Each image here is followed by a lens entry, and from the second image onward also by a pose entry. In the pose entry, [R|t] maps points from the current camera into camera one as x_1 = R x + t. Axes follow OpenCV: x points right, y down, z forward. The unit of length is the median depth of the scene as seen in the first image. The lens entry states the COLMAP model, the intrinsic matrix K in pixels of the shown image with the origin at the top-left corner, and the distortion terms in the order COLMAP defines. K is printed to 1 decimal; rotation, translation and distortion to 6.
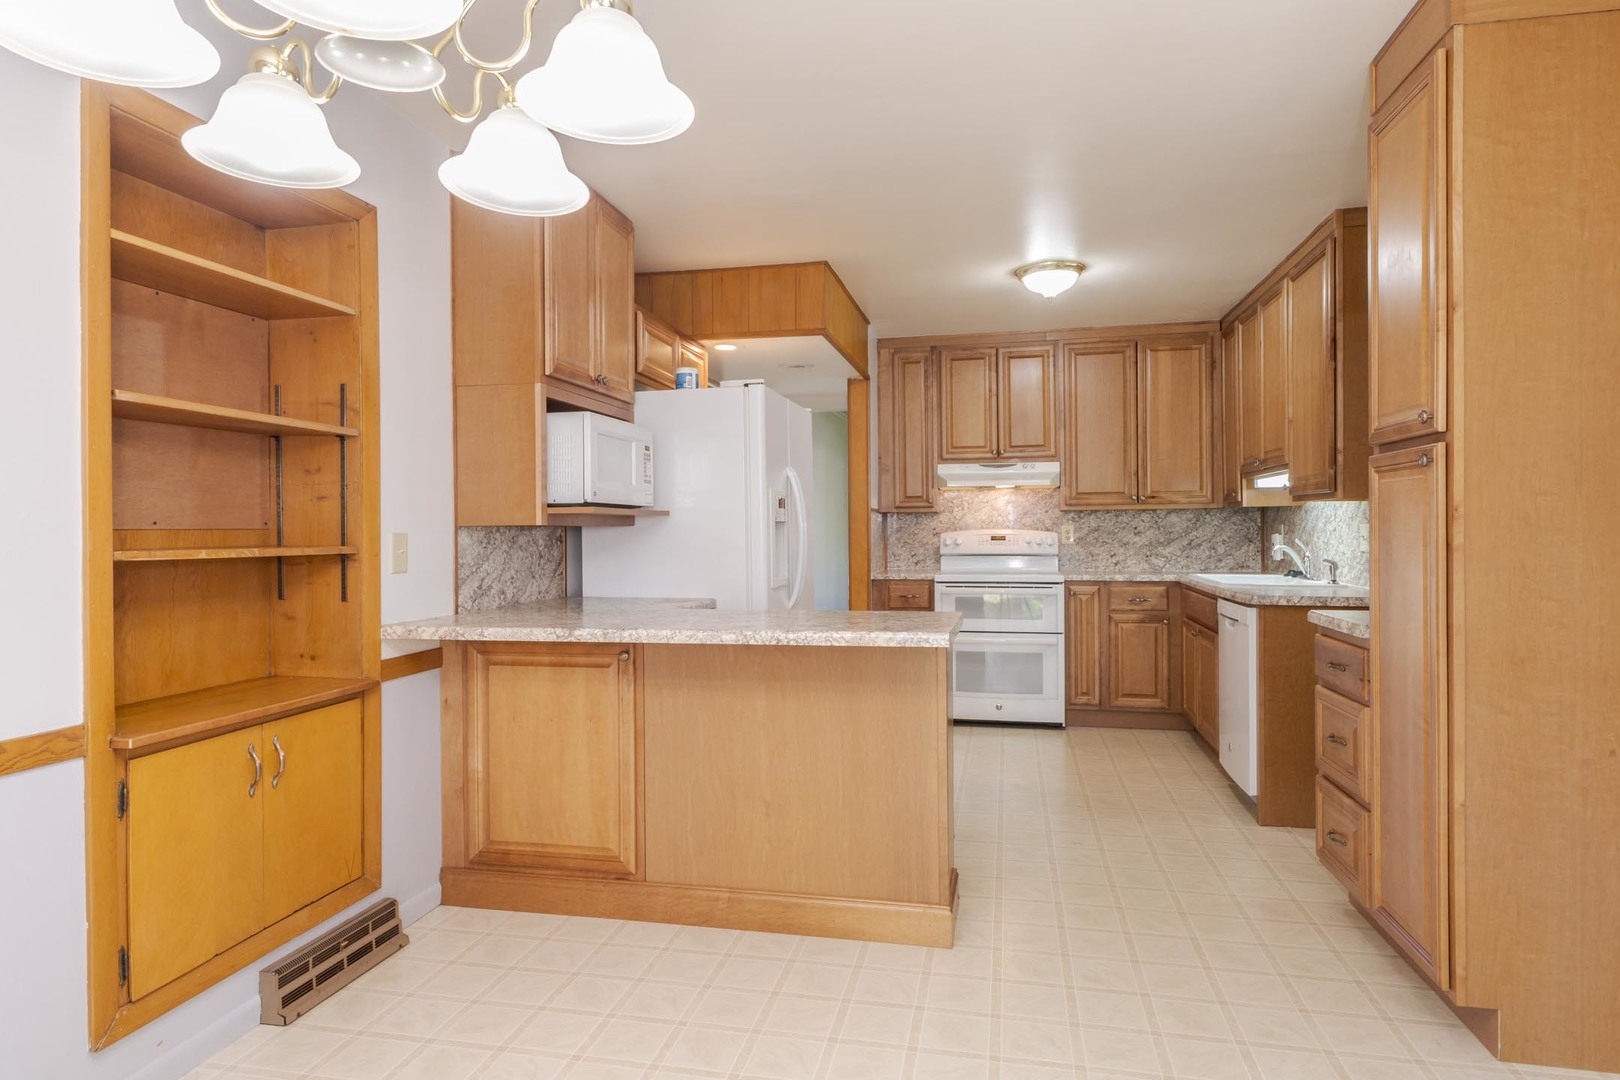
lens RADIAL K [[928.9, 0, 810.0], [0, 928.9, 540.0], [0, 0, 1]] dist [0.020702, -0.000353]
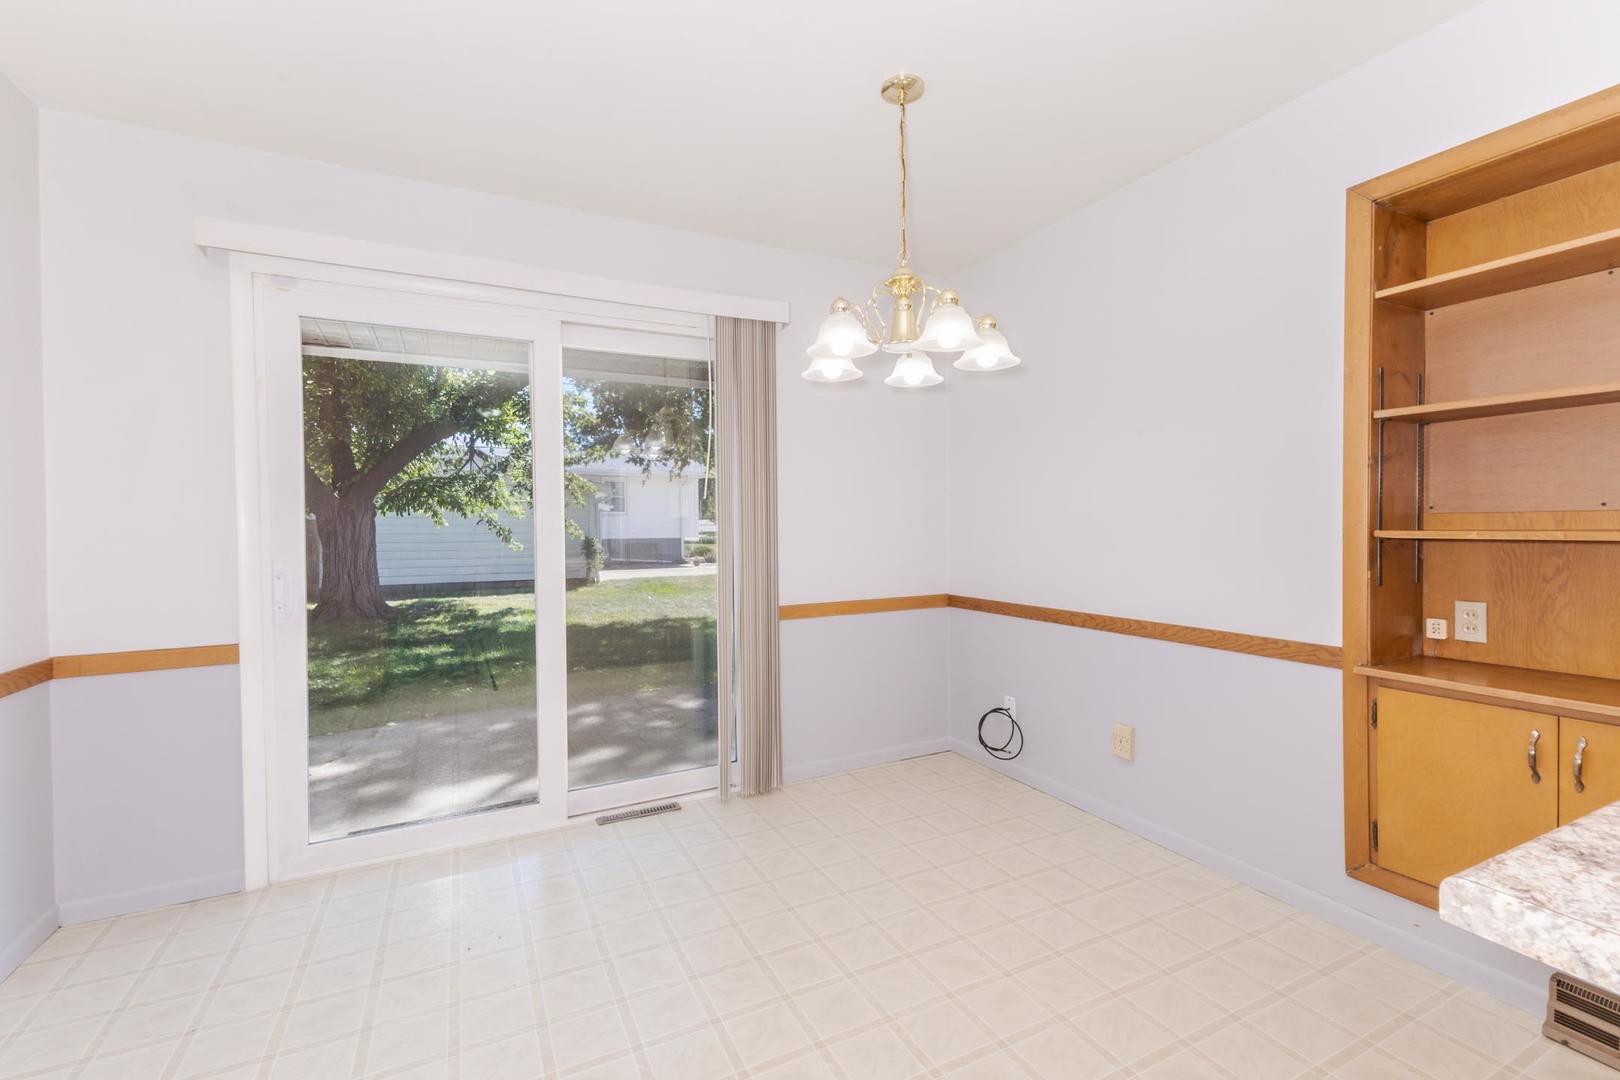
lens RADIAL K [[698.8, 0, 811.1], [0, 698.8, 534.4], [0, 0, 1]] dist [0.009692, -0.000472]
pose [[-0.777575, 0.023619, -0.628346, 0.230429], [0.009069, 0.999612, 0.026352, -0.006731], [0.628725, 0.014792, -0.777487, 0.551417]]
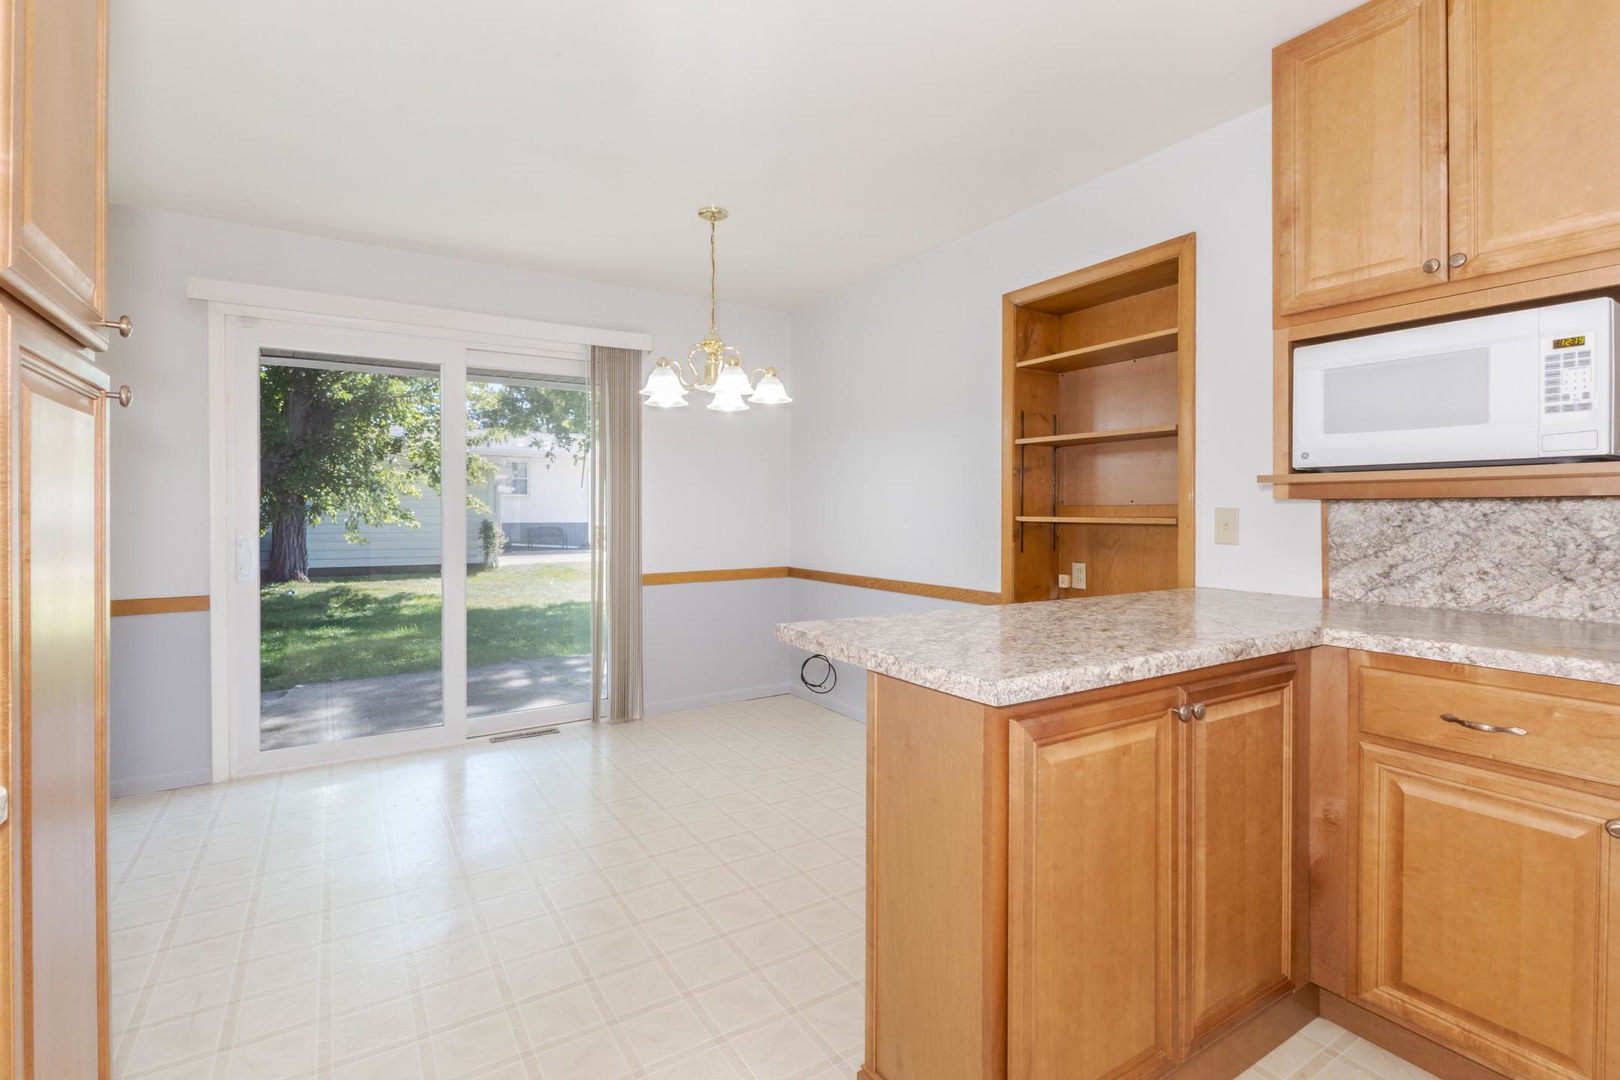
lens RADIAL K [[739.2, 0, 809.5], [0, 739.2, 510.8], [0, 0, 1]] dist [-0.001492, -0.000024]
pose [[-0.709108, 0.007181, -0.705063, 0.328340], [-0.002648, 0.999914, 0.012847, -0.008606], [0.705094, 0.010977, -0.709028, 0.805056]]
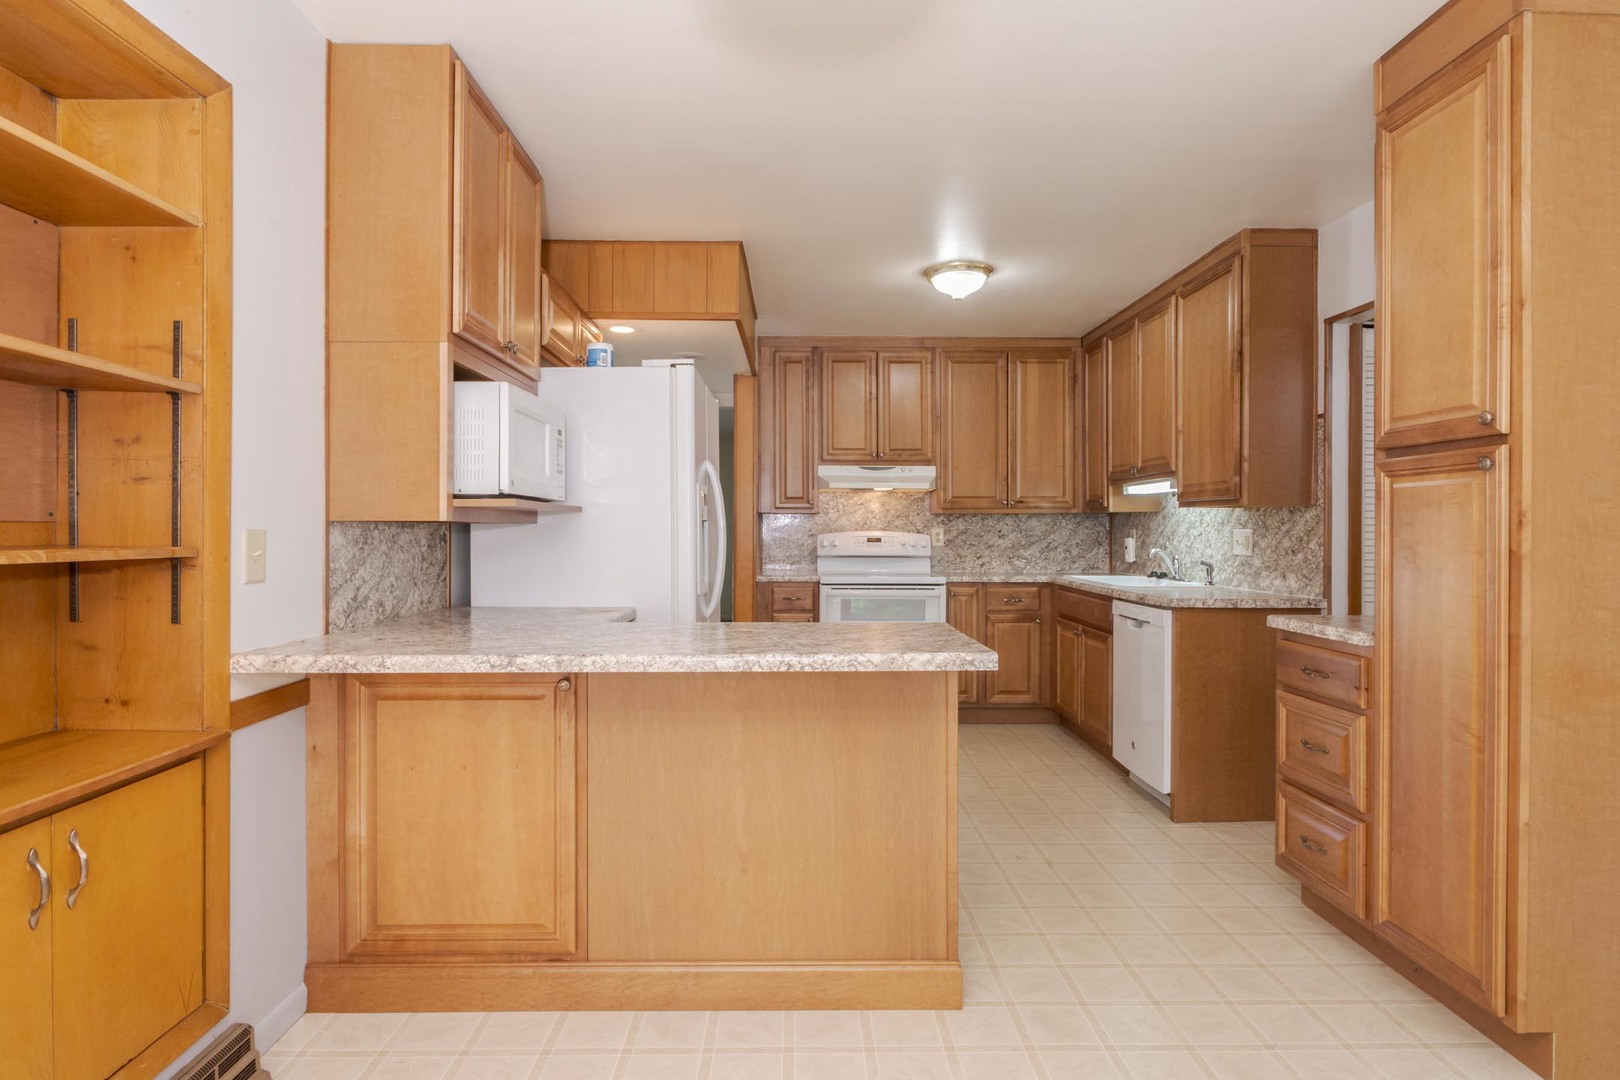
lens RADIAL K [[853.0, 0, 808.0], [0, 853.0, 537.5], [0, 0, 1]] dist [0.001004, -0.000963]
pose [[0.974969, 0.007401, 0.222218, -0.102047], [-0.006683, 0.999970, -0.003982, -0.000666], [-0.222241, 0.002397, 0.974989, 0.150043]]
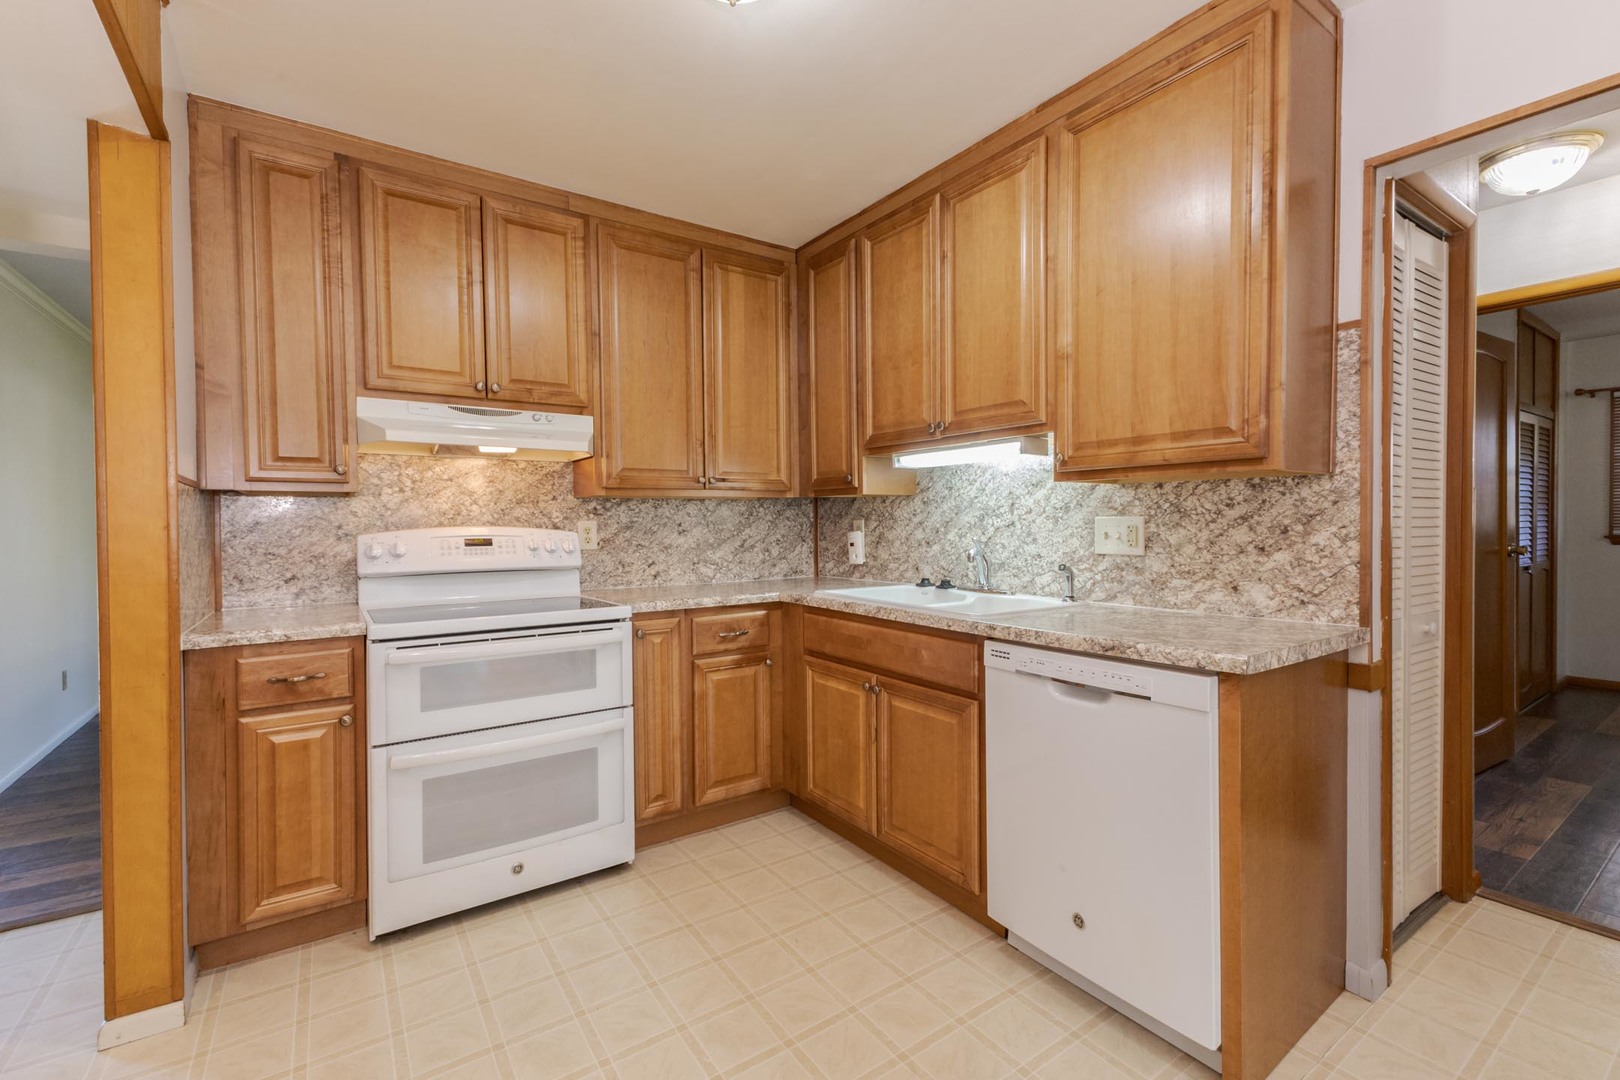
lens RADIAL K [[698.8, 0, 811.1], [0, 698.8, 534.4], [0, 0, 1]] dist [0.009692, -0.000472]
pose [[0.685723, -0.010904, 0.727781, 0.040763], [0.013221, 0.999909, 0.002524, -0.007209], [-0.727743, 0.007891, 0.685805, 0.764015]]
